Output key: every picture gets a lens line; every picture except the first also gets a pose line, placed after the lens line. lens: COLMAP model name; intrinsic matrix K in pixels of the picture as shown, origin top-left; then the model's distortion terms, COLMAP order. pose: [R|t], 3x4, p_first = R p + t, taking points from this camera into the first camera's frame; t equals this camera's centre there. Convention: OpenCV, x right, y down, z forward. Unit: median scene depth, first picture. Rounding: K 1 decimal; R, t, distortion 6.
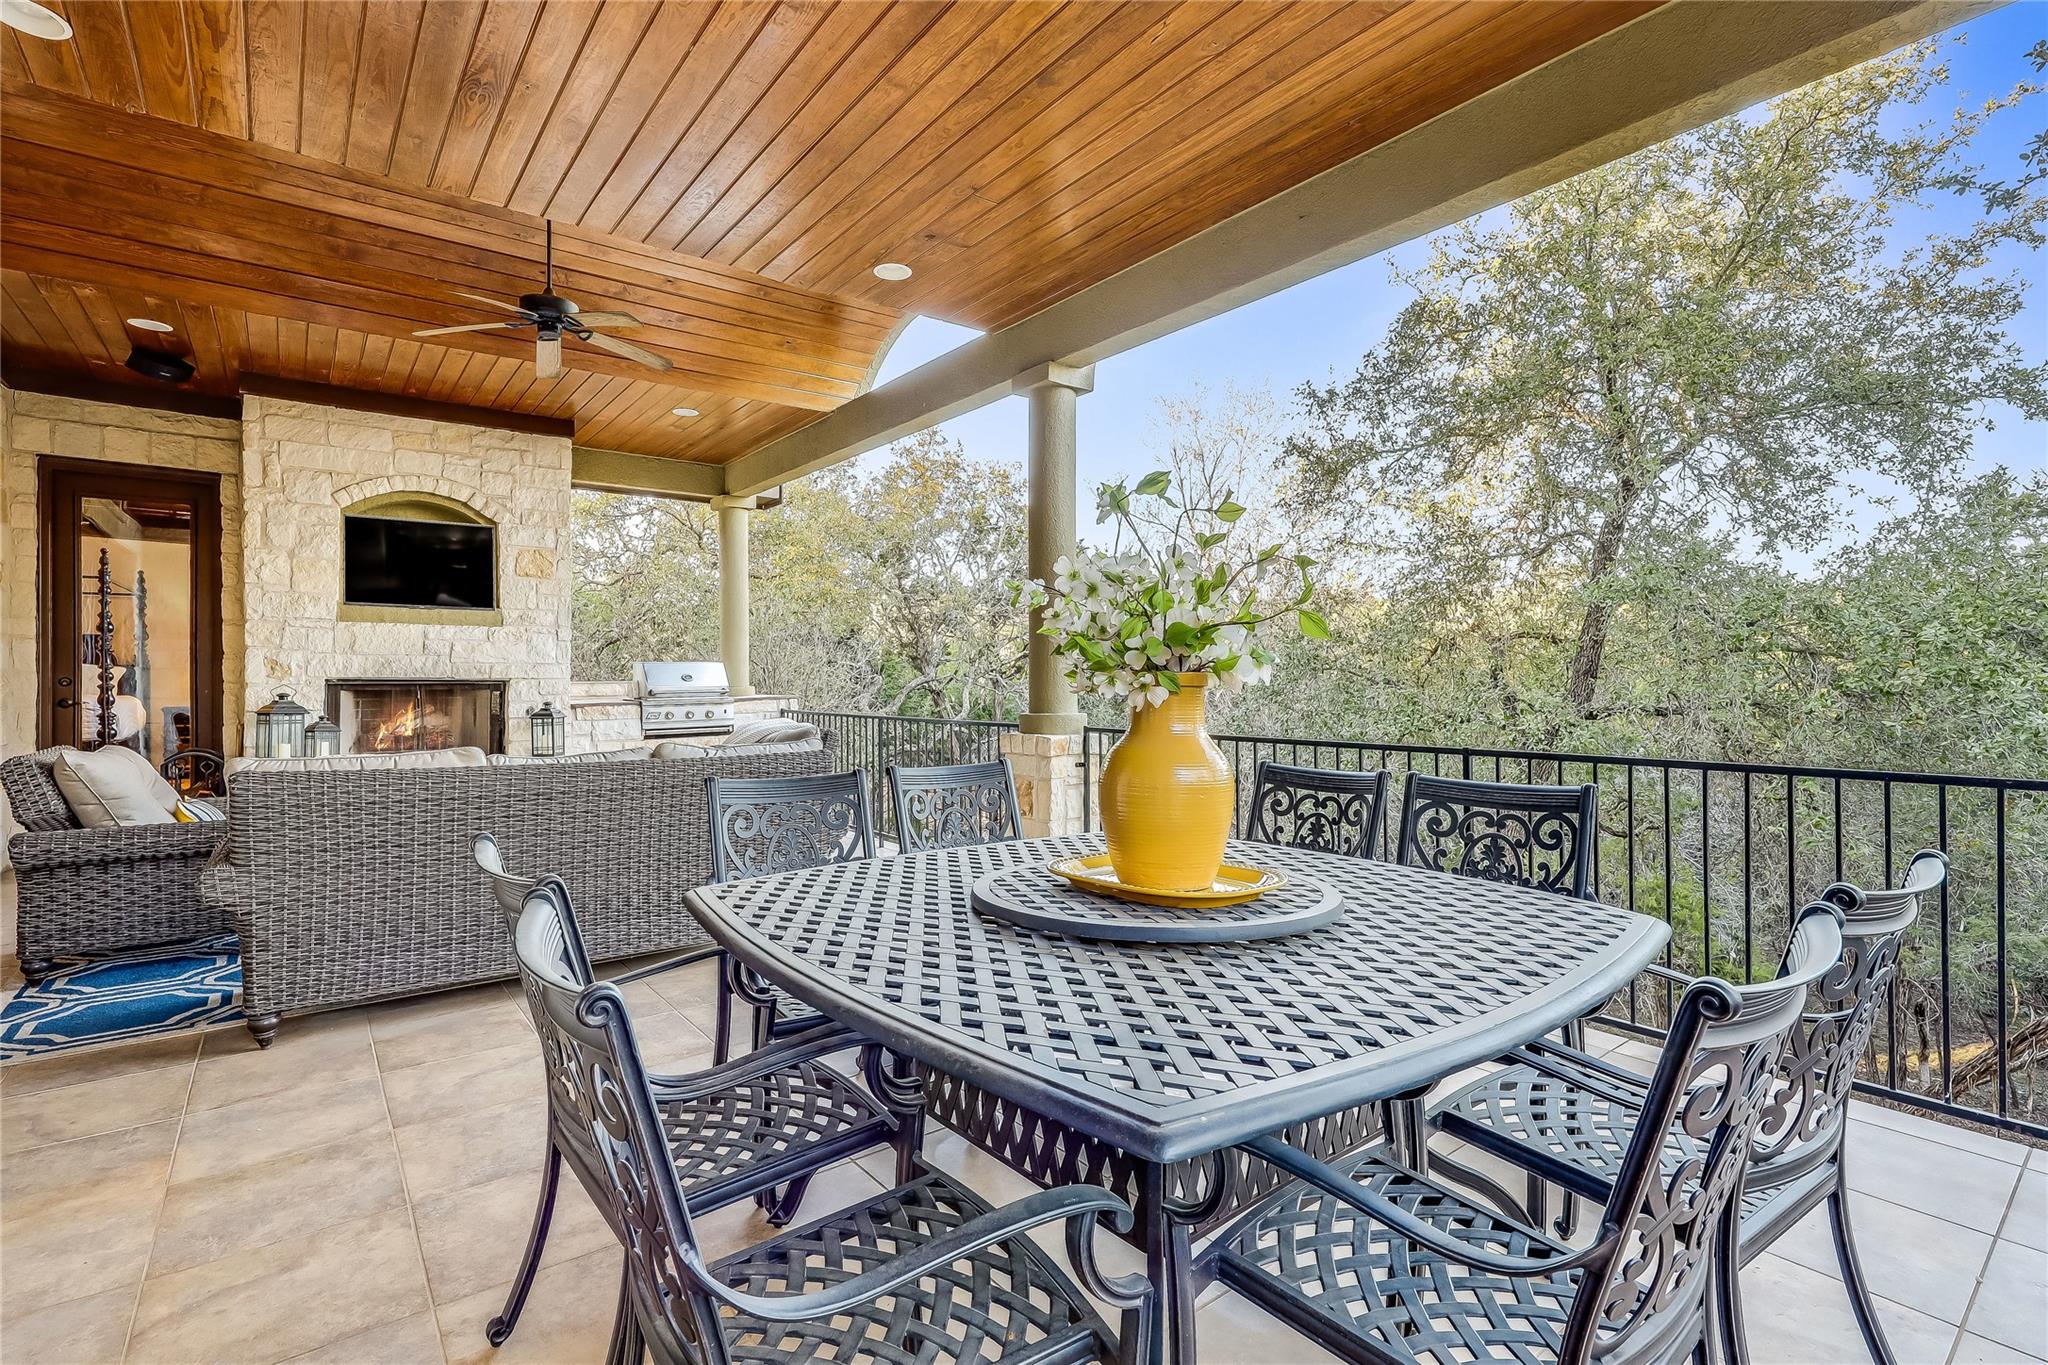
lens RADIAL K [[913.1, 0, 1016.6], [0, 913.1, 668.7], [0, 0, 1]] dist [-0.000153, -0.000094]
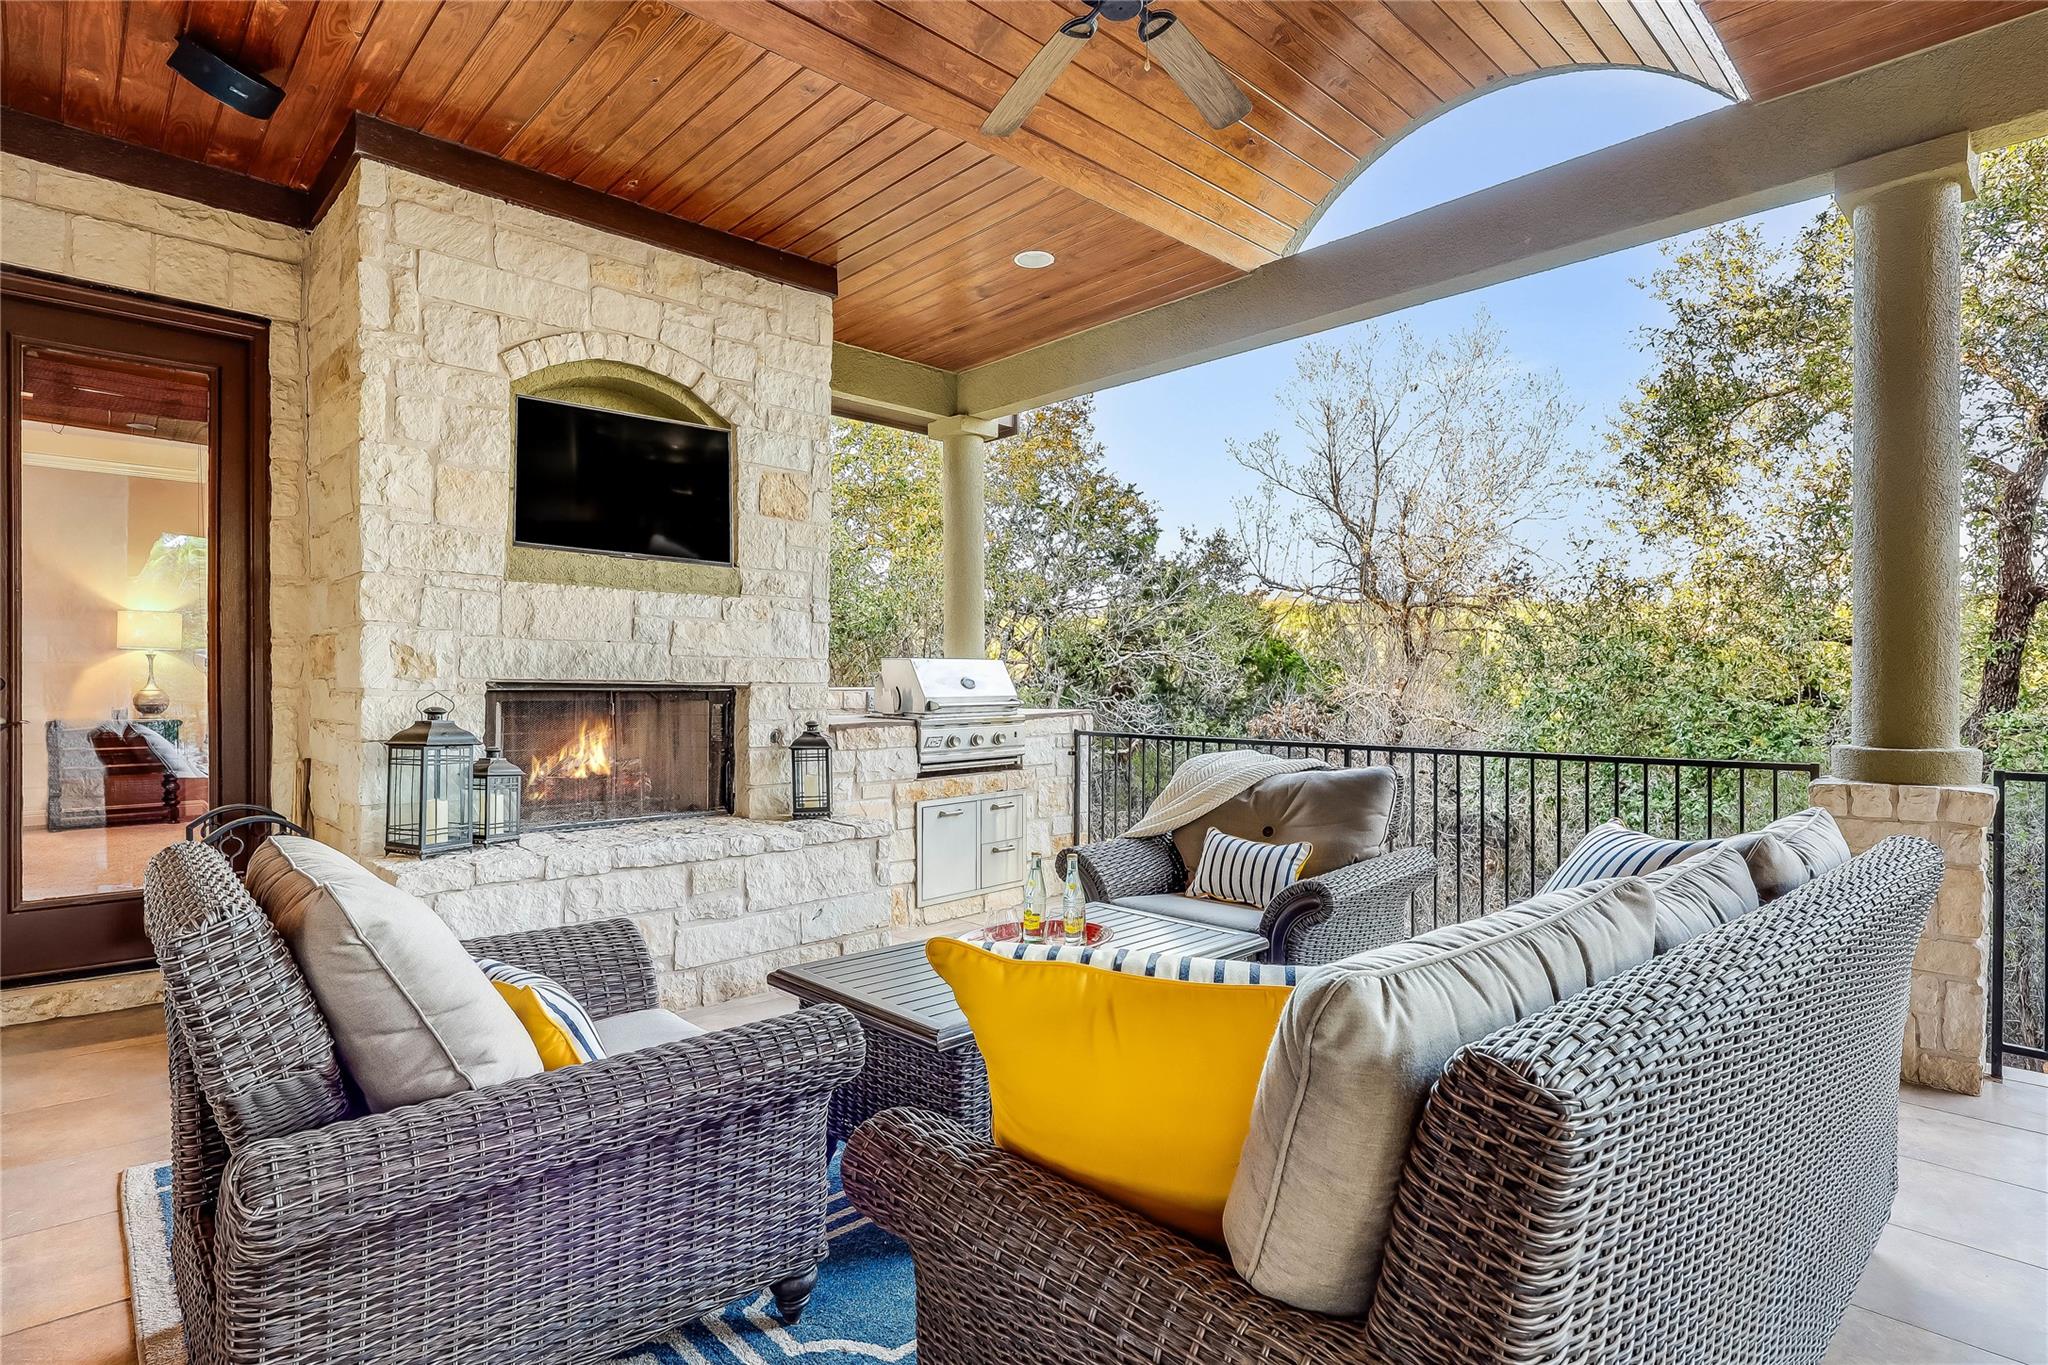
lens RADIAL K [[998.3, 0, 1024.0], [0, 998.3, 682.5], [0, 0, 1]] dist [-0.013706, 0.000560]
pose [[0.995209, 0.004660, 0.097660, -0.457895], [-0.005325, 0.999964, 0.006556, 0.005398], [-0.097626, -0.007044, 0.995198, 0.335821]]
